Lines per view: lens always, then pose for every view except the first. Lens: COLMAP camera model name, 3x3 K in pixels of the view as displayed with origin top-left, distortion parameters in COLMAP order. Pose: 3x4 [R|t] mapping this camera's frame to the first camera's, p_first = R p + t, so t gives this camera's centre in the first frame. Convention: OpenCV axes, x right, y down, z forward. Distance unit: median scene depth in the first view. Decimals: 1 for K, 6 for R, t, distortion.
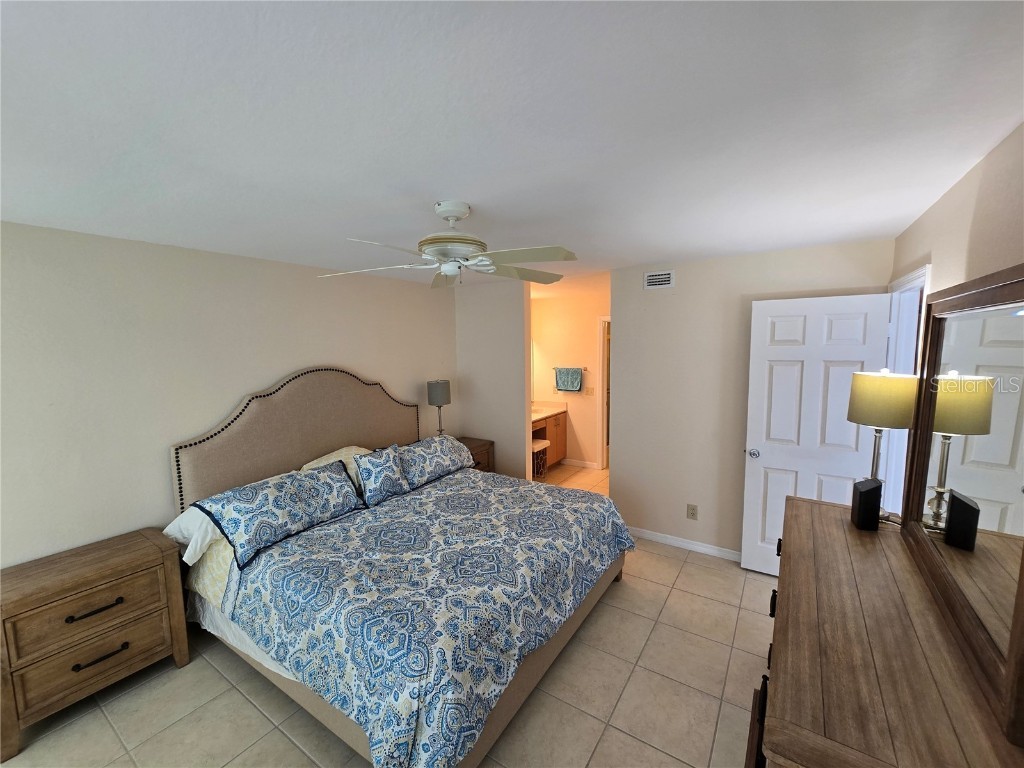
lens RADIAL K [[418.9, 0, 508.5], [0, 418.9, 383.2], [0, 0, 1]] dist [-0.002943, 0.000124]
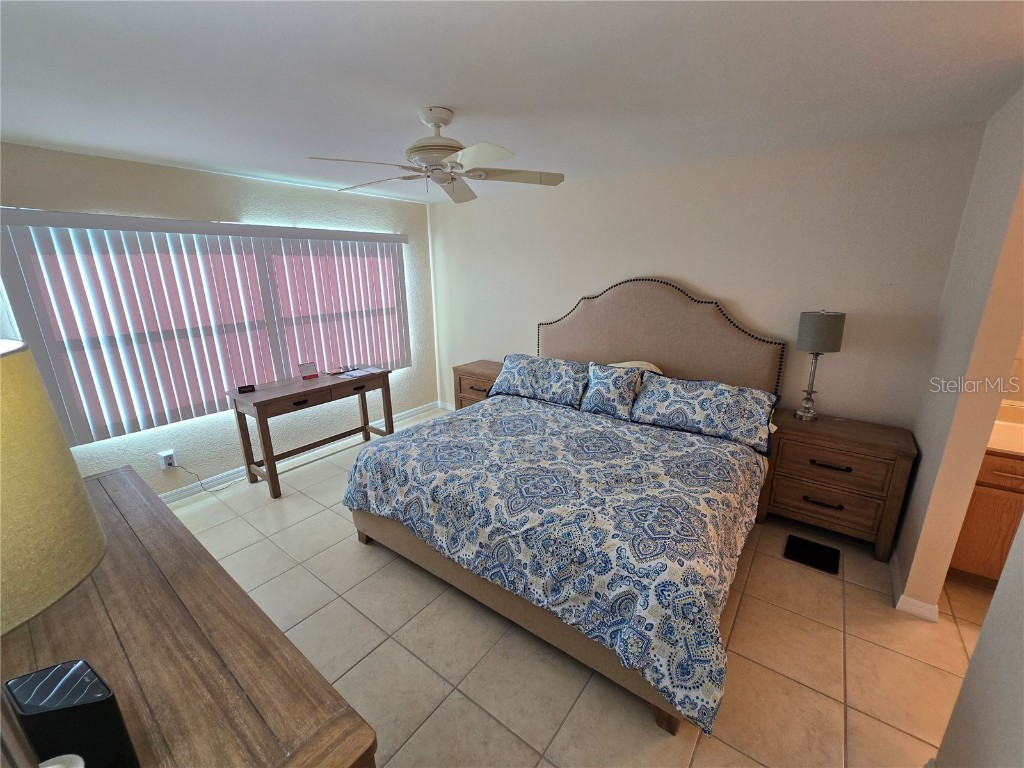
lens RADIAL K [[418.9, 0, 510.4], [0, 418.9, 386.7], [0, 0, 1]] dist [-0.002943, 0.000124]
pose [[-0.055804, 0.284323, -0.957103, 0.662384], [-0.084054, 0.953856, 0.288259, -0.054414], [0.994897, 0.096535, -0.029331, 0.814461]]
